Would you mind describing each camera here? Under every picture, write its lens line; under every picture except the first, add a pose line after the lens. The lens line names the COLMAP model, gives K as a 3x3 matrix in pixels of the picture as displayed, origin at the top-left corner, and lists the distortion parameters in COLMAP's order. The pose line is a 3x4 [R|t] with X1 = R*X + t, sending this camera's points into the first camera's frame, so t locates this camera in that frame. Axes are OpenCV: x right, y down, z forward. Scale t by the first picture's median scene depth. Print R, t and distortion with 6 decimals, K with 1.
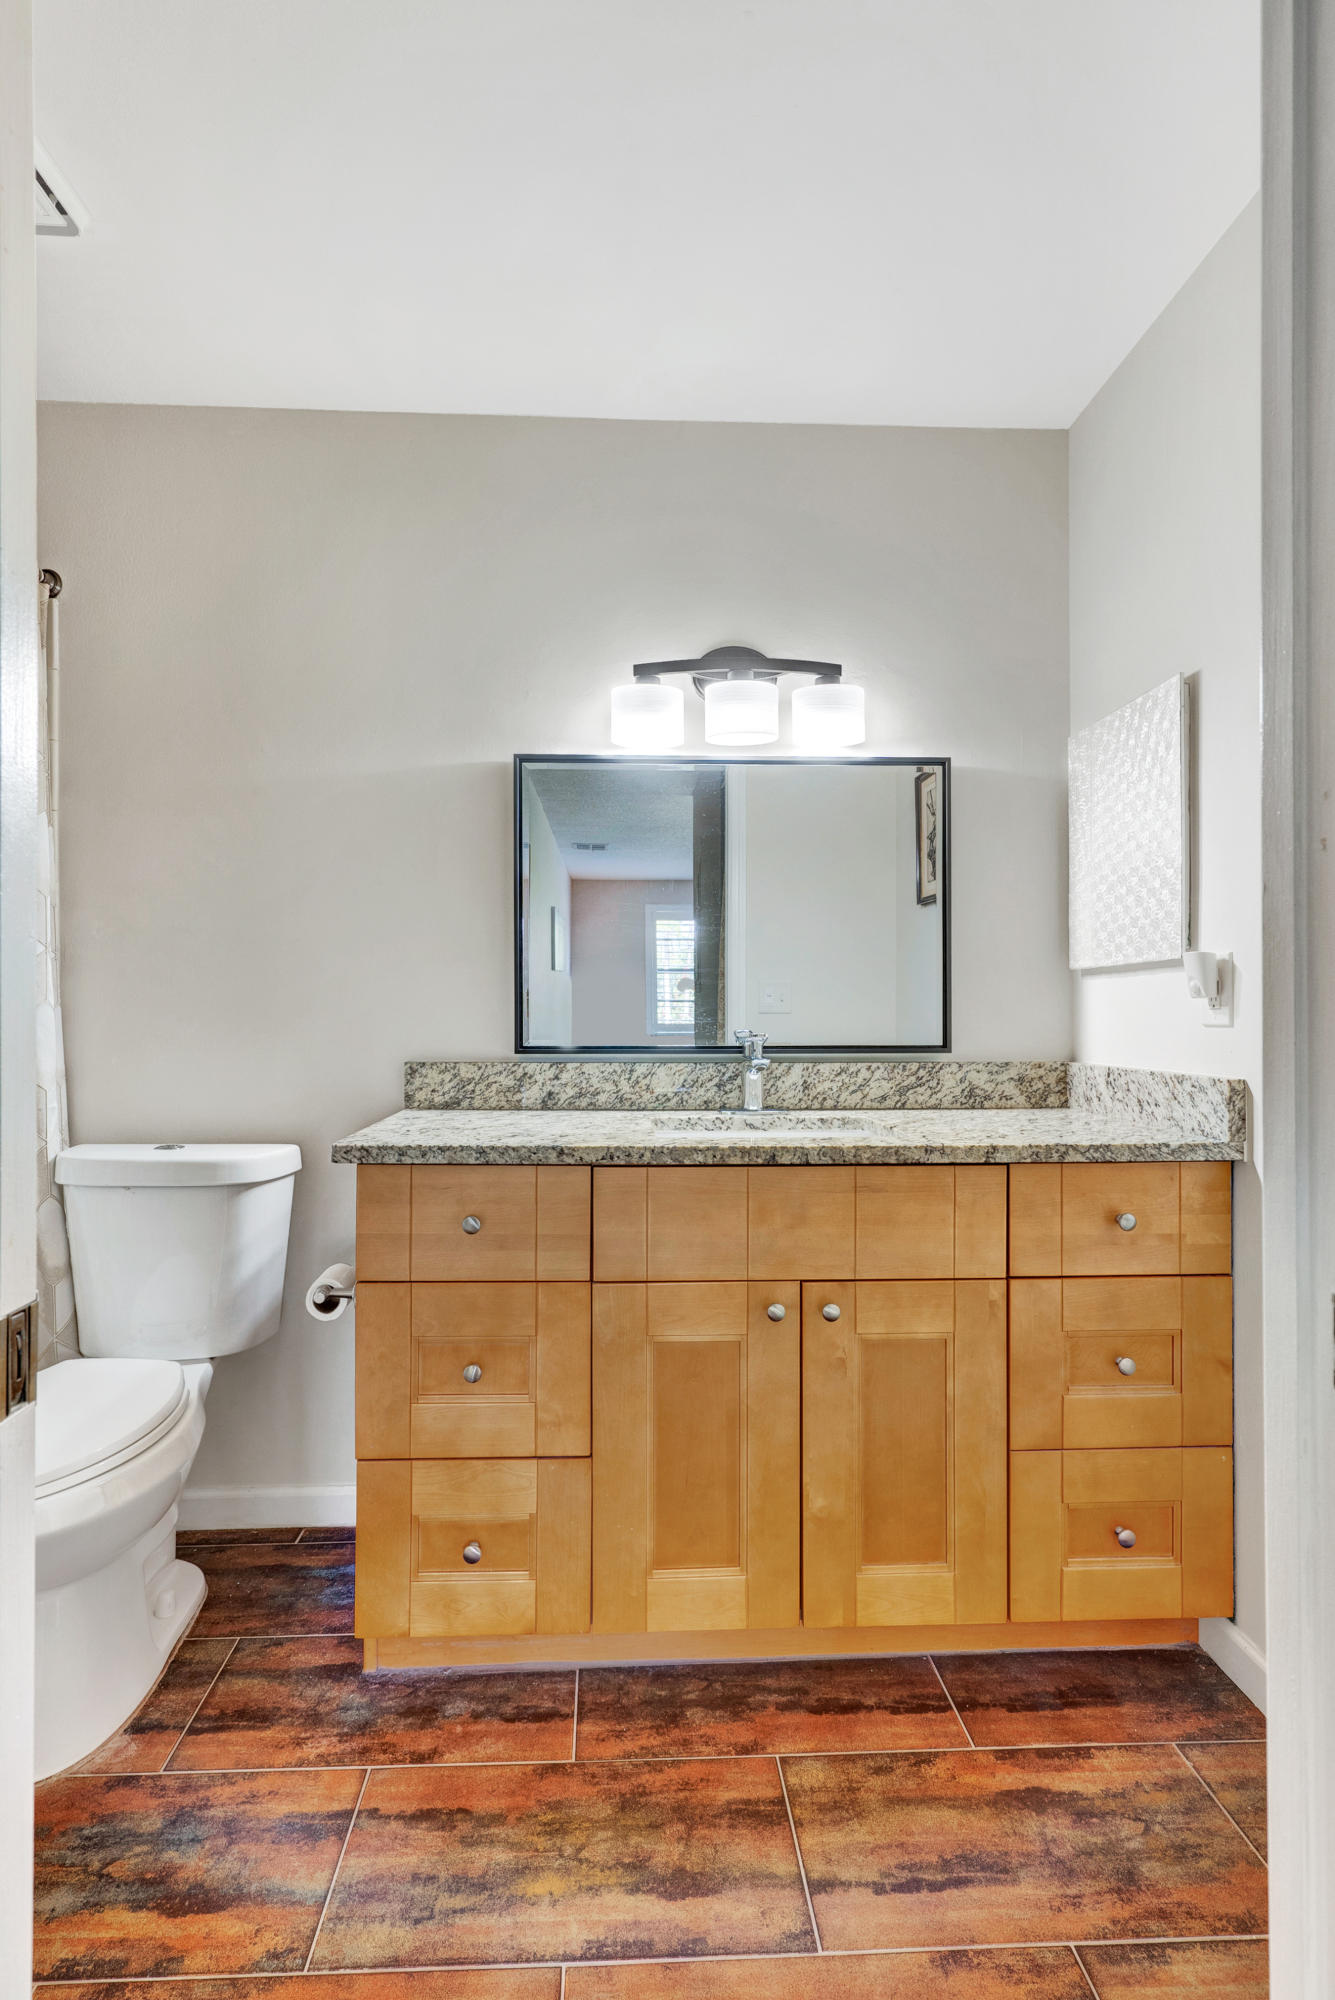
lens RADIAL K [[969.9, 0, 652.4], [0, 969.9, 1008.9], [0, 0, 1]] dist [-0.003280, 0.000945]
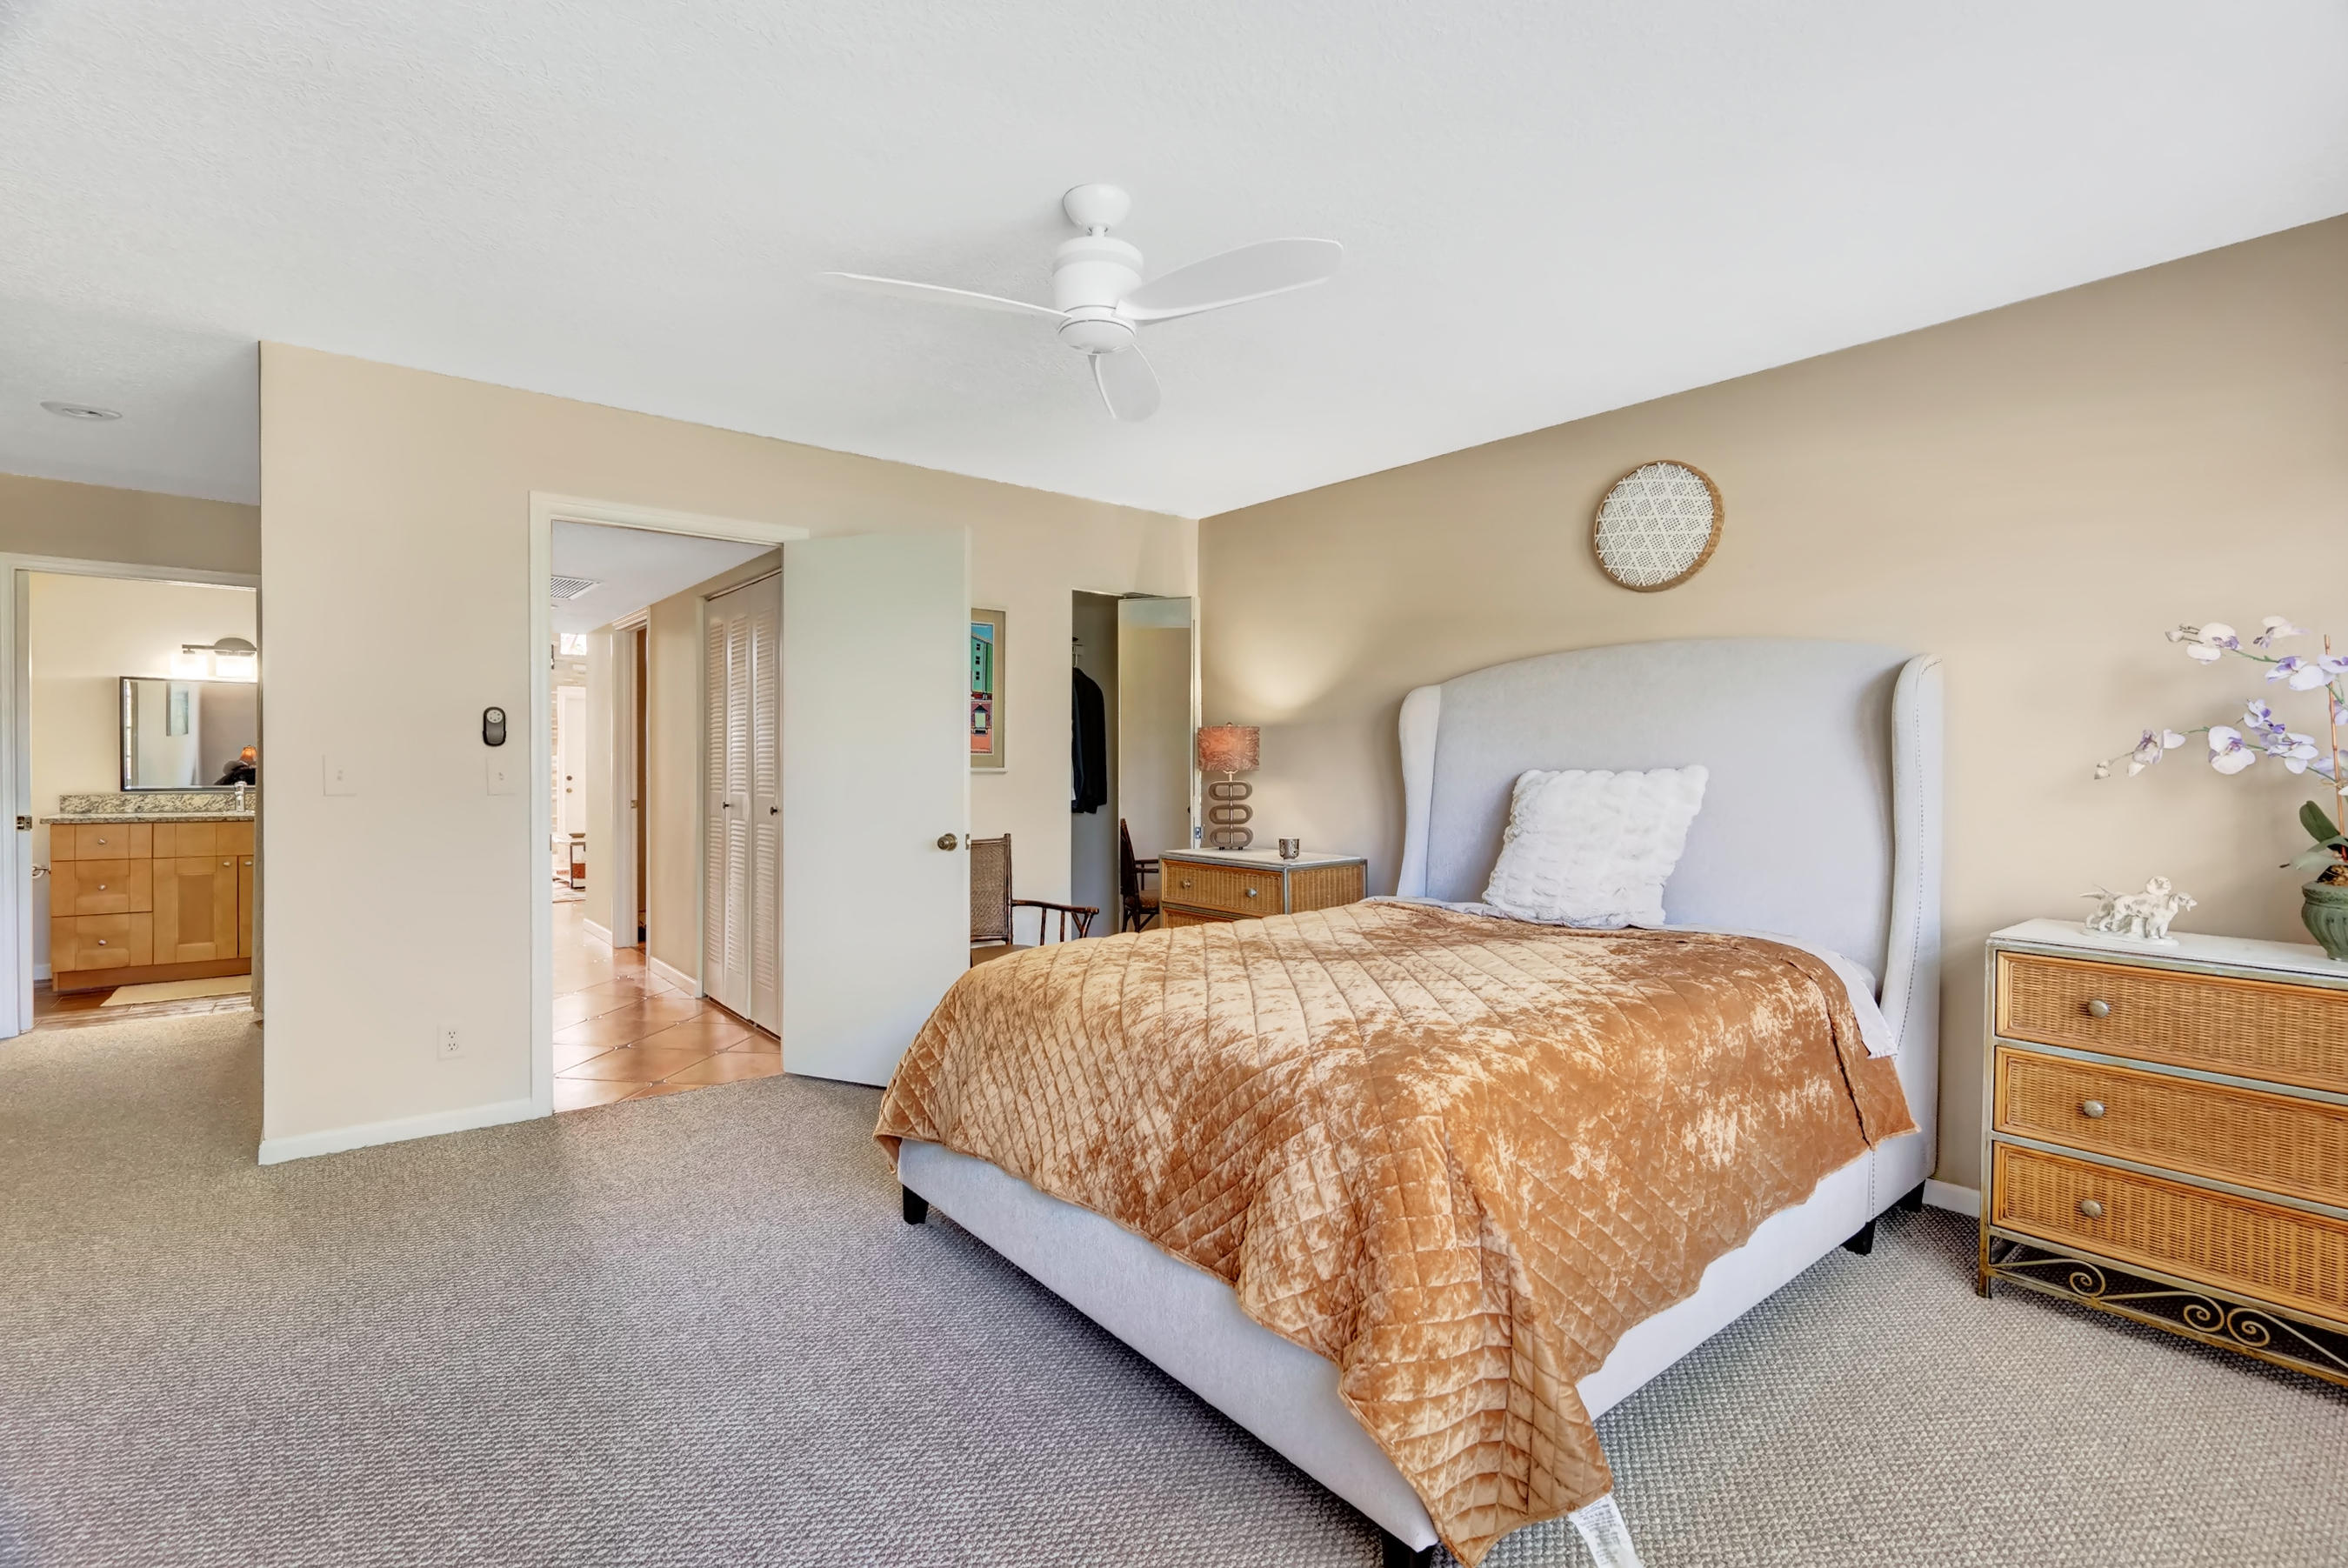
lens RADIAL K [[1082.7, 0, 1189.1], [0, 1082.7, 785.5], [0, 0, 1]] dist [-0.010126, 0.003469]
pose [[0.803497, 0.000326, 0.595309, 0.443506], [-0.011494, 0.999822, 0.014965, -0.046571], [-0.595198, -0.018867, 0.803358, -3.019114]]
